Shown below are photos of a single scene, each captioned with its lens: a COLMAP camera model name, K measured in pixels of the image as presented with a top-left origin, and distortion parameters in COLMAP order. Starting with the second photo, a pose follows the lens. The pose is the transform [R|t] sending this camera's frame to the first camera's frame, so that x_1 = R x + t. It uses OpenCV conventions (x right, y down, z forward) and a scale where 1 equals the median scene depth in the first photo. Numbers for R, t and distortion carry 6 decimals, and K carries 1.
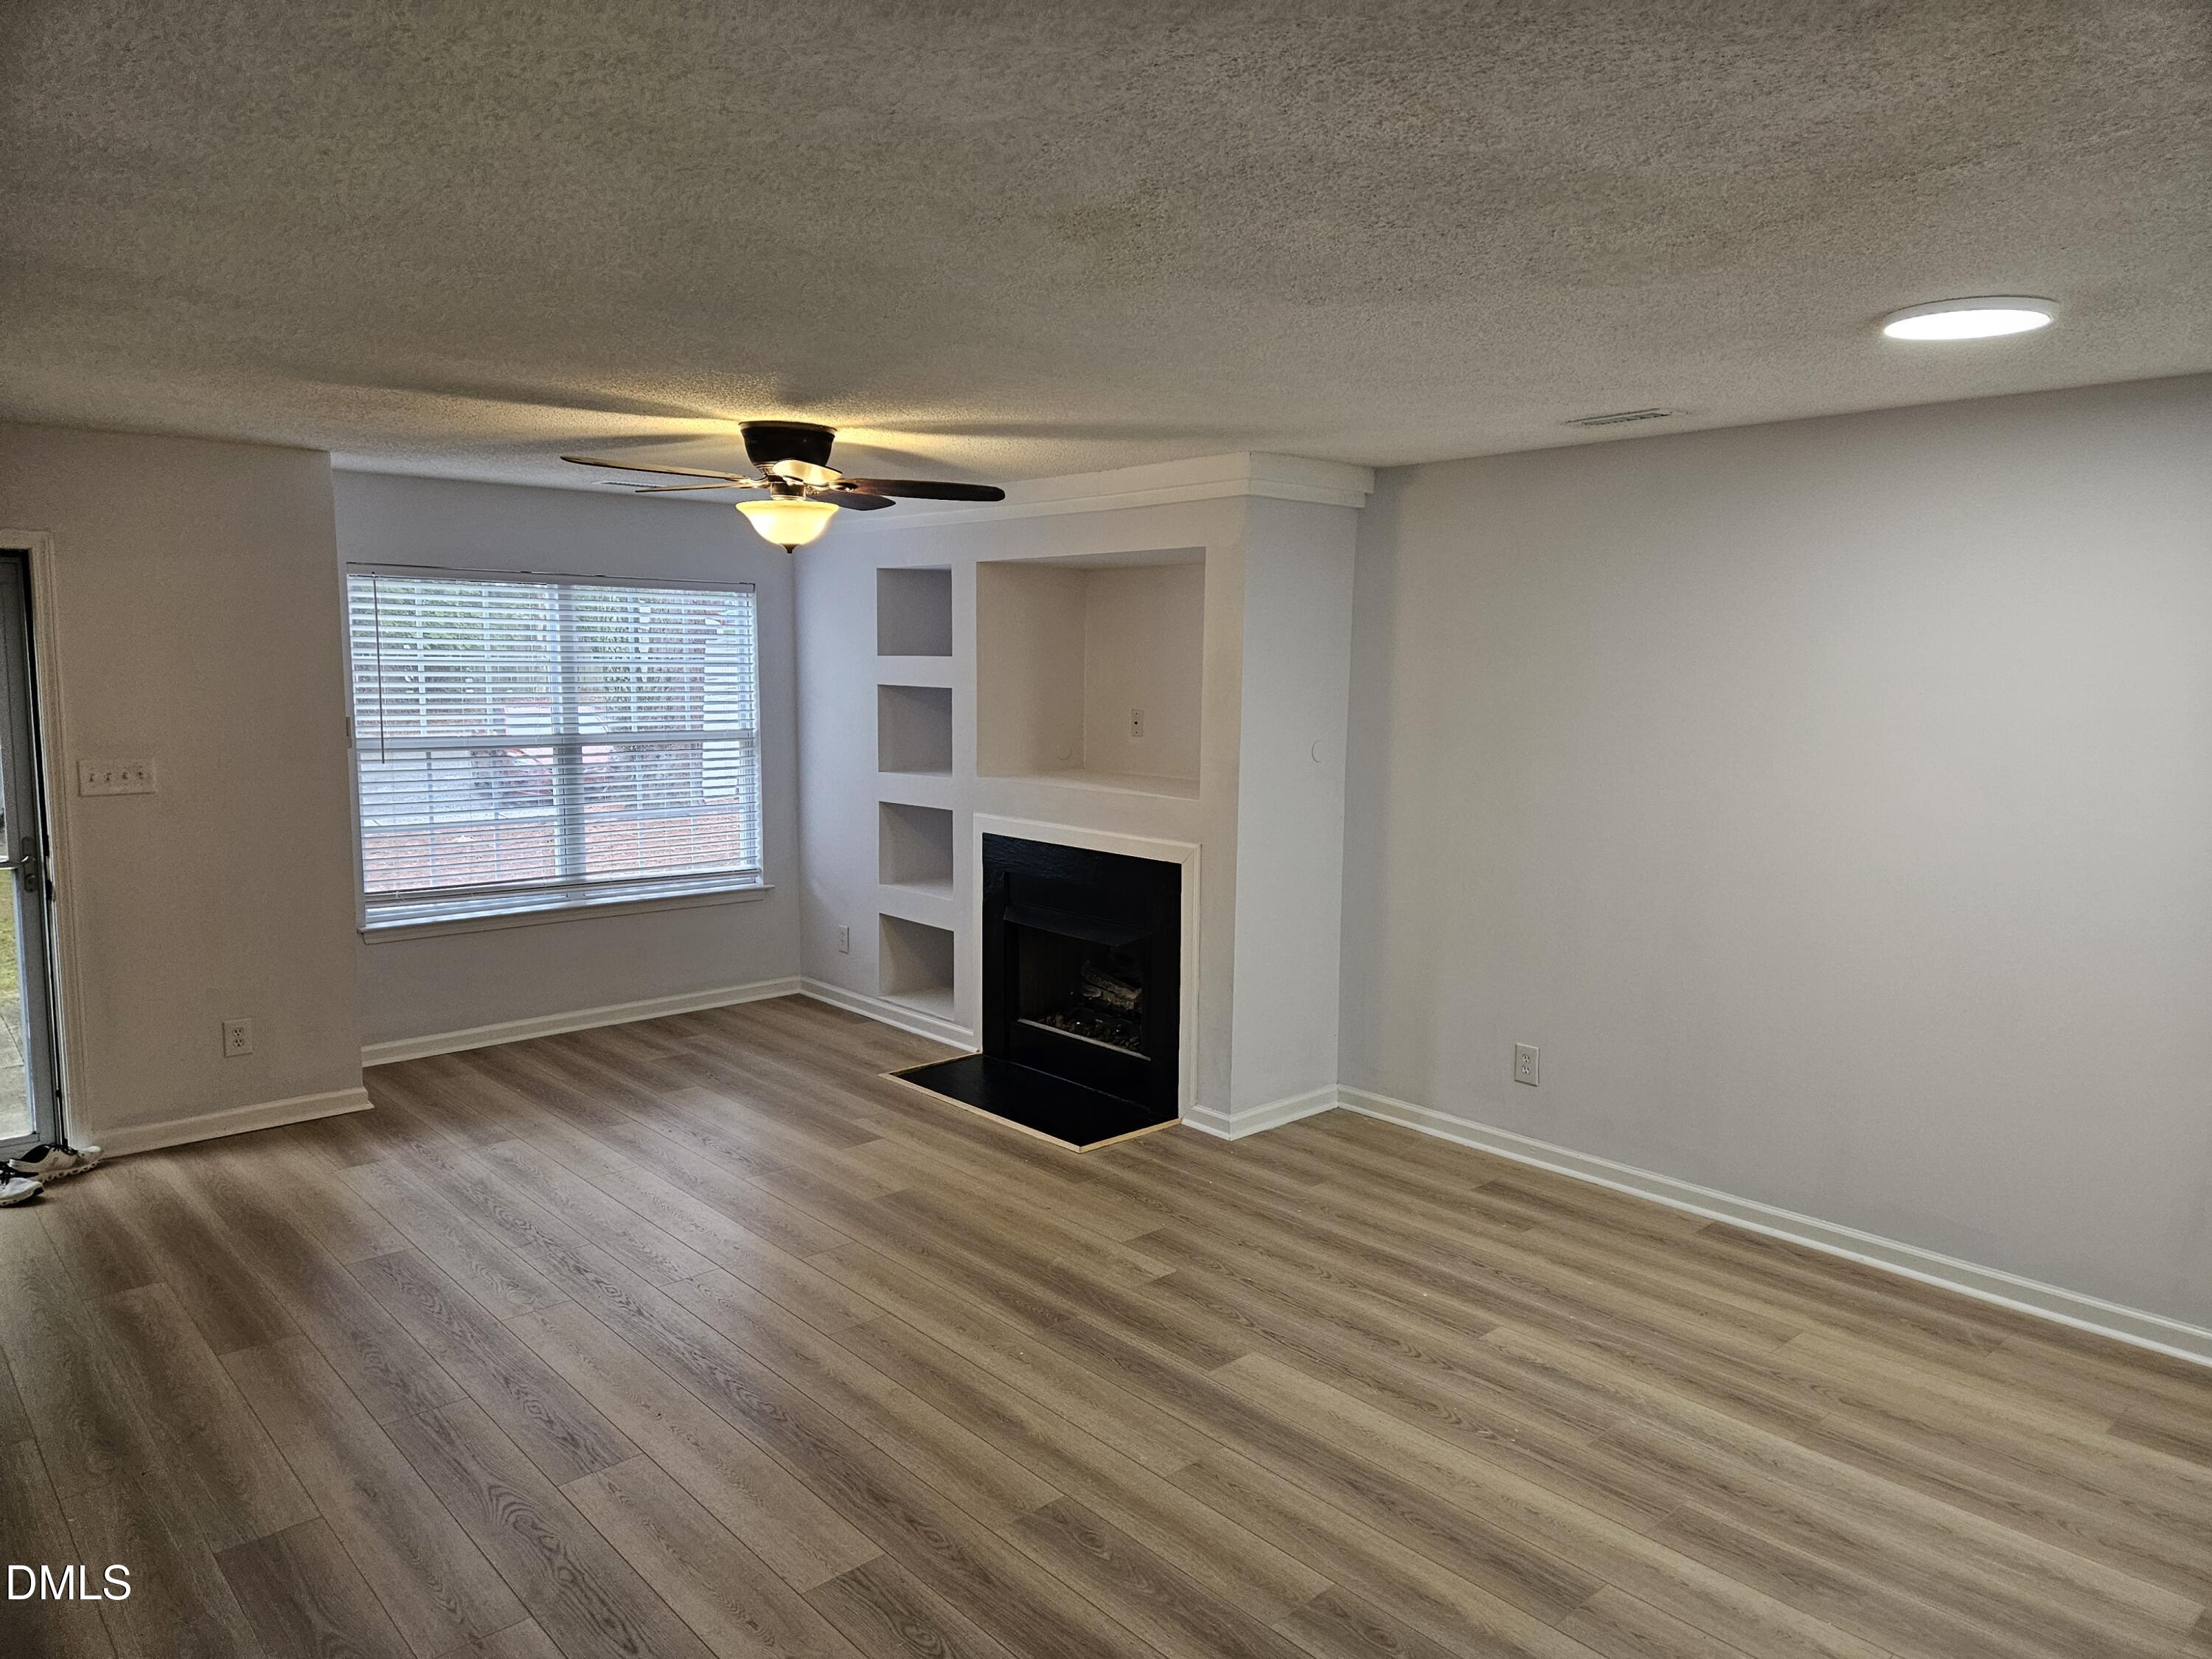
lens RADIAL K [[1466.3, 0, 1105.9], [0, 1466.3, 822.9], [0, 0, 1]] dist [0.090787, -0.078578]
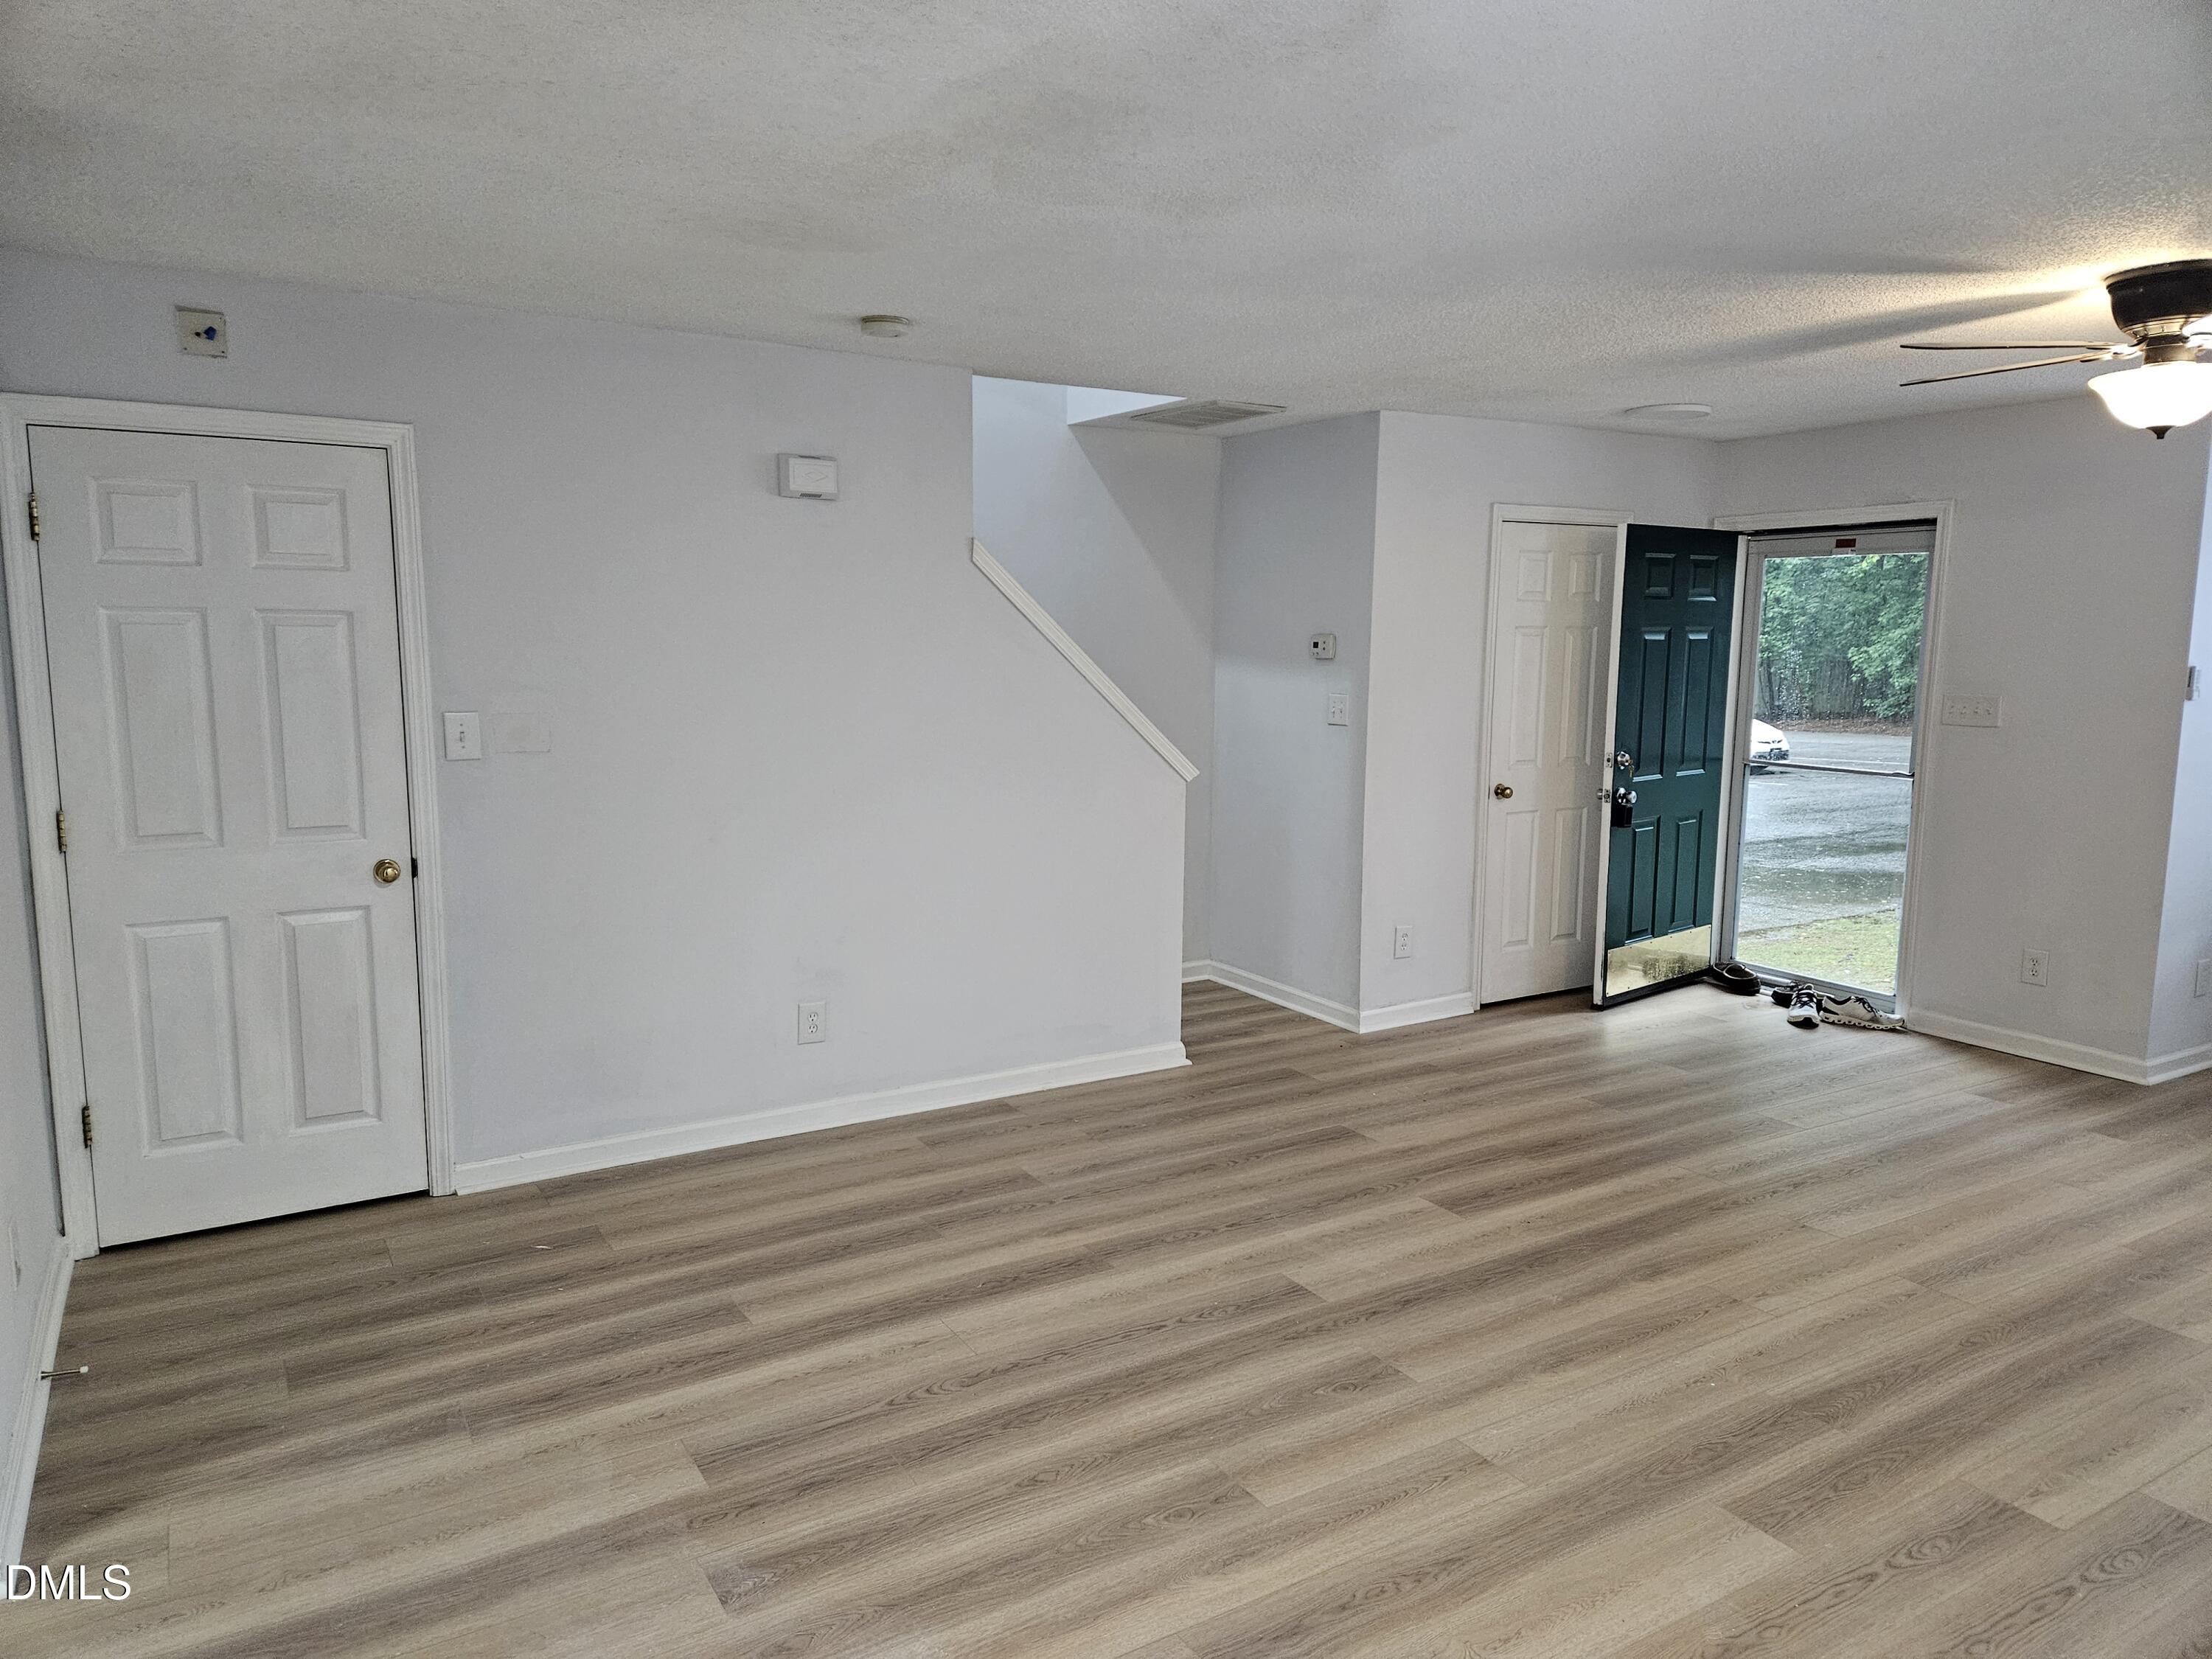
lens RADIAL K [[1466.3, 0, 1105.9], [0, 1466.3, 822.9], [0, 0, 1]] dist [0.090787, -0.078578]
pose [[-0.182073, 0.116692, -0.976336, 0.592810], [-0.122222, 0.982547, 0.140227, -0.027059], [0.975659, 0.144862, -0.164633, 0.553325]]
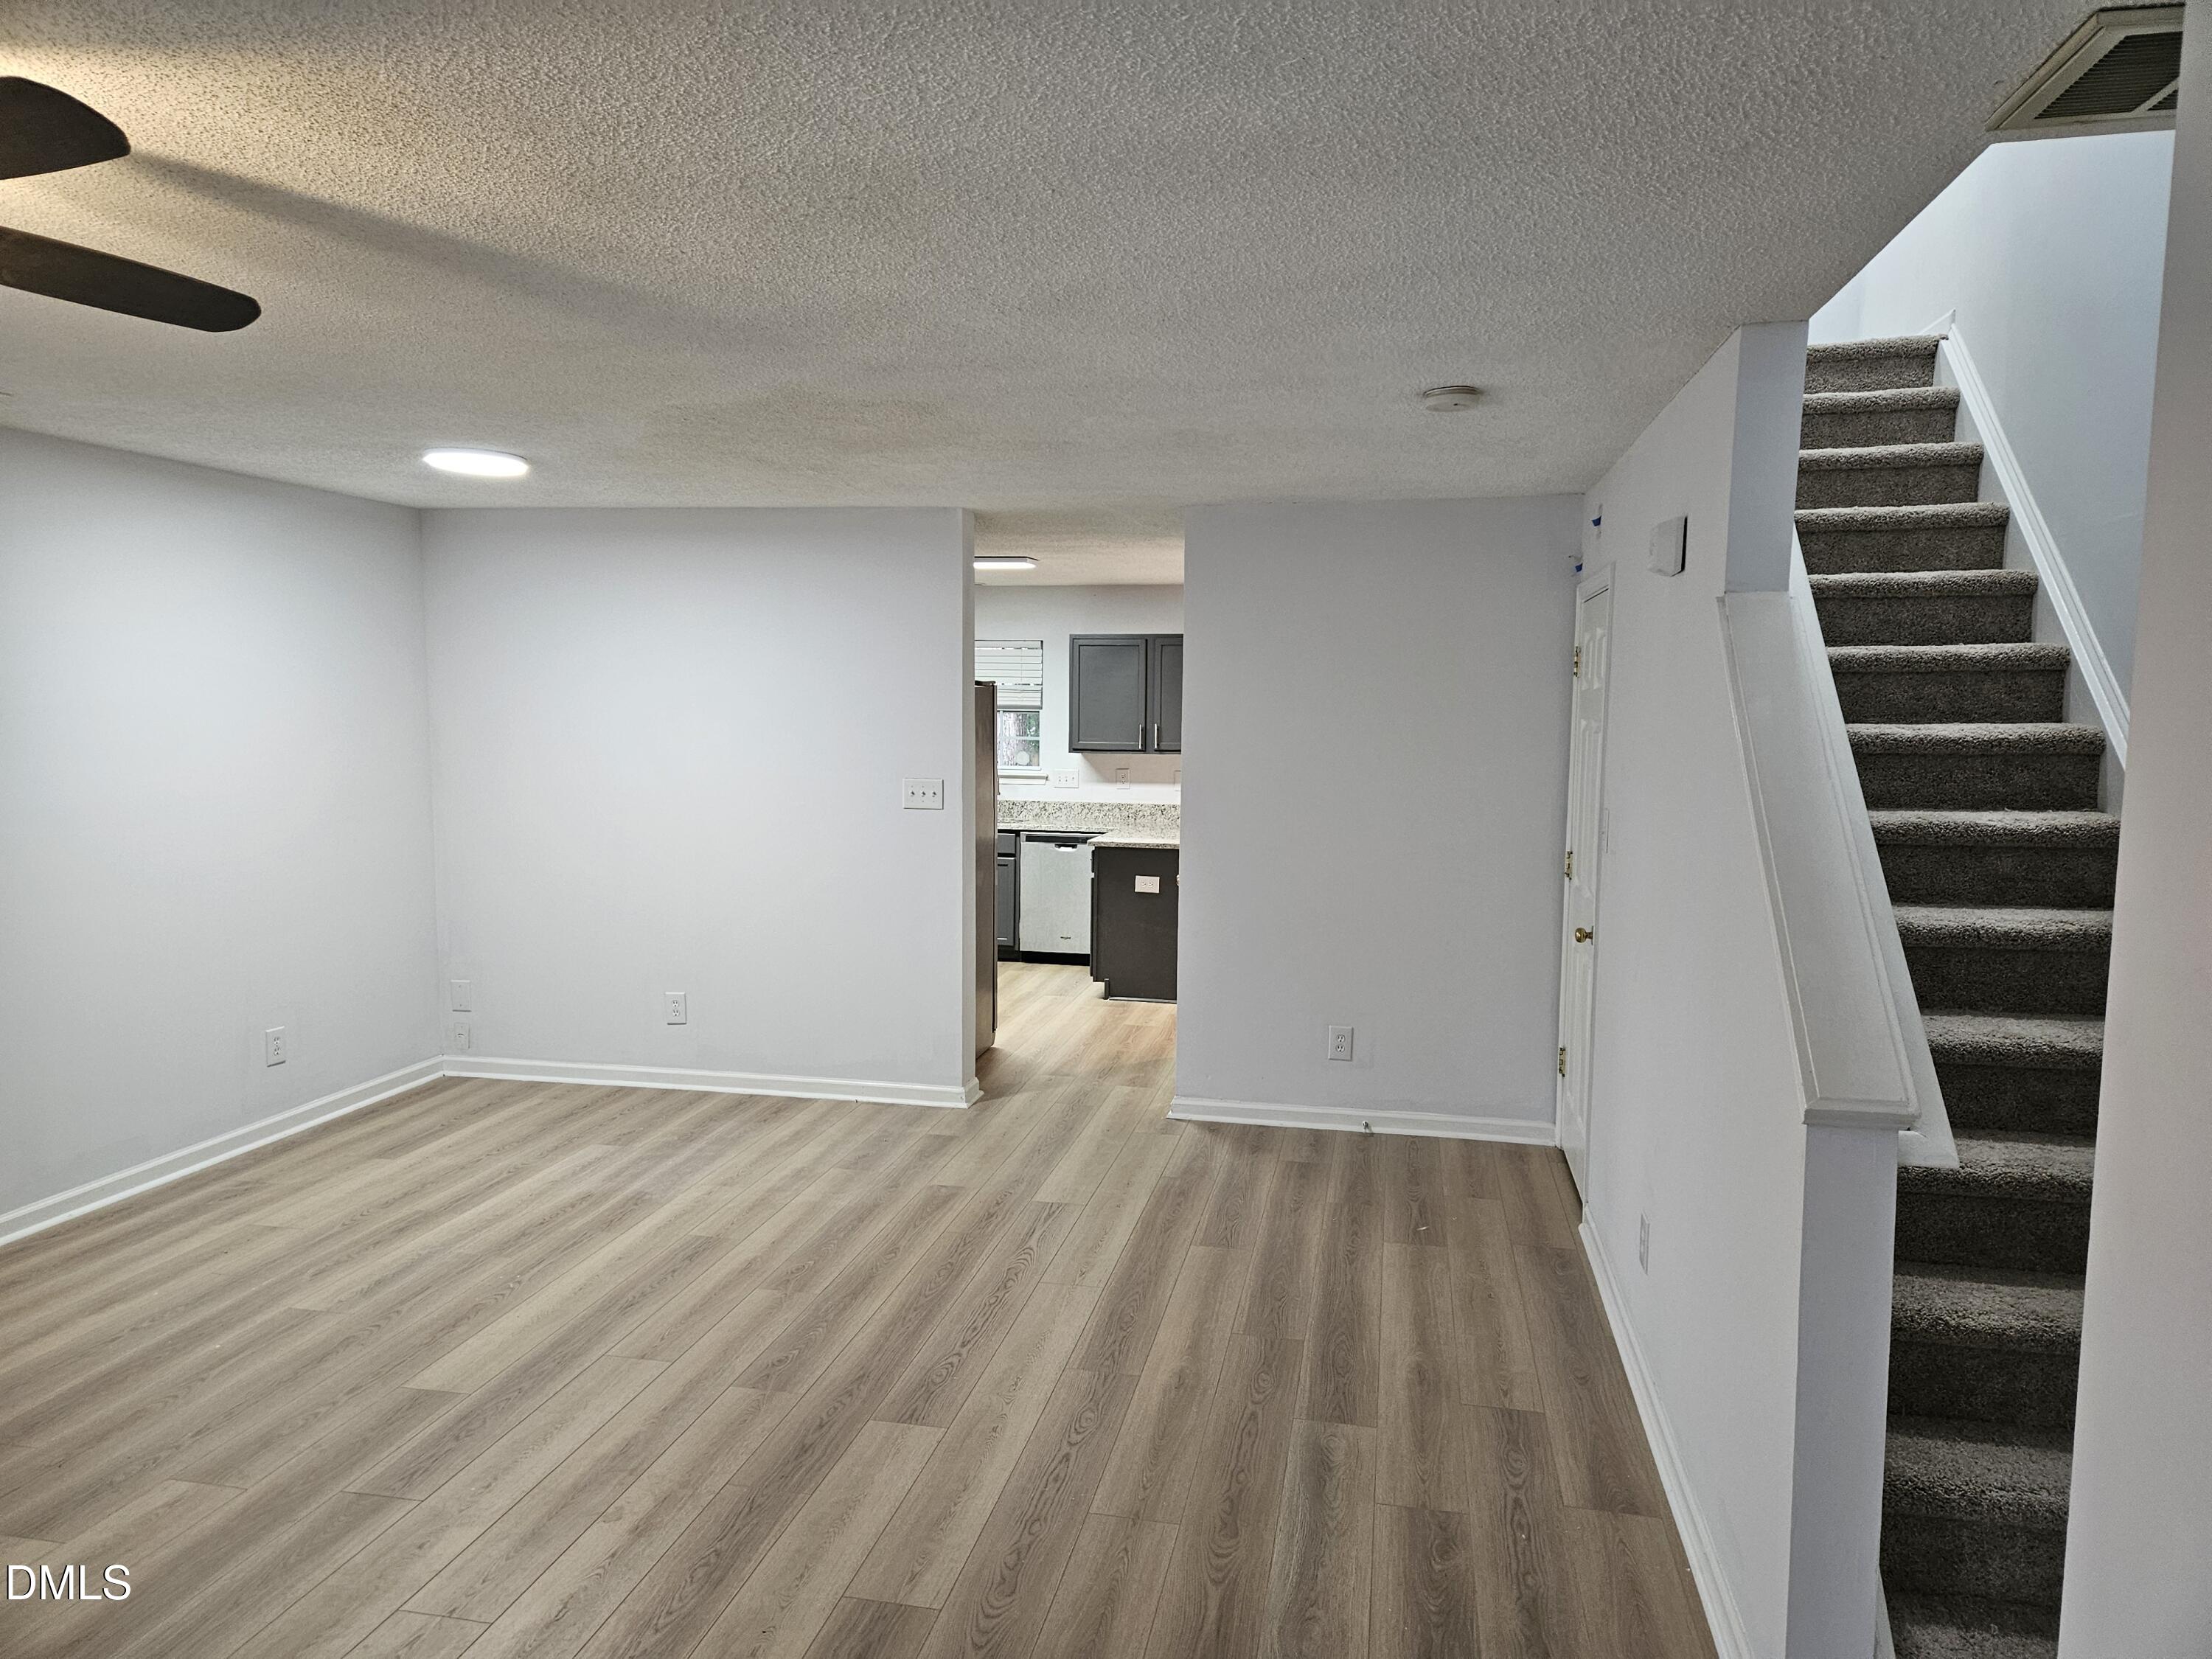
lens RADIAL K [[1467.9, 0, 1114.5], [0, 1467.9, 826.6], [0, 0, 1]] dist [0.093892, -0.084055]
pose [[-0.596326, -0.084049, 0.798330, -0.674392], [0.074625, 0.984393, 0.159381, -0.087622], [-0.799266, 0.154618, -0.580747, 0.839656]]
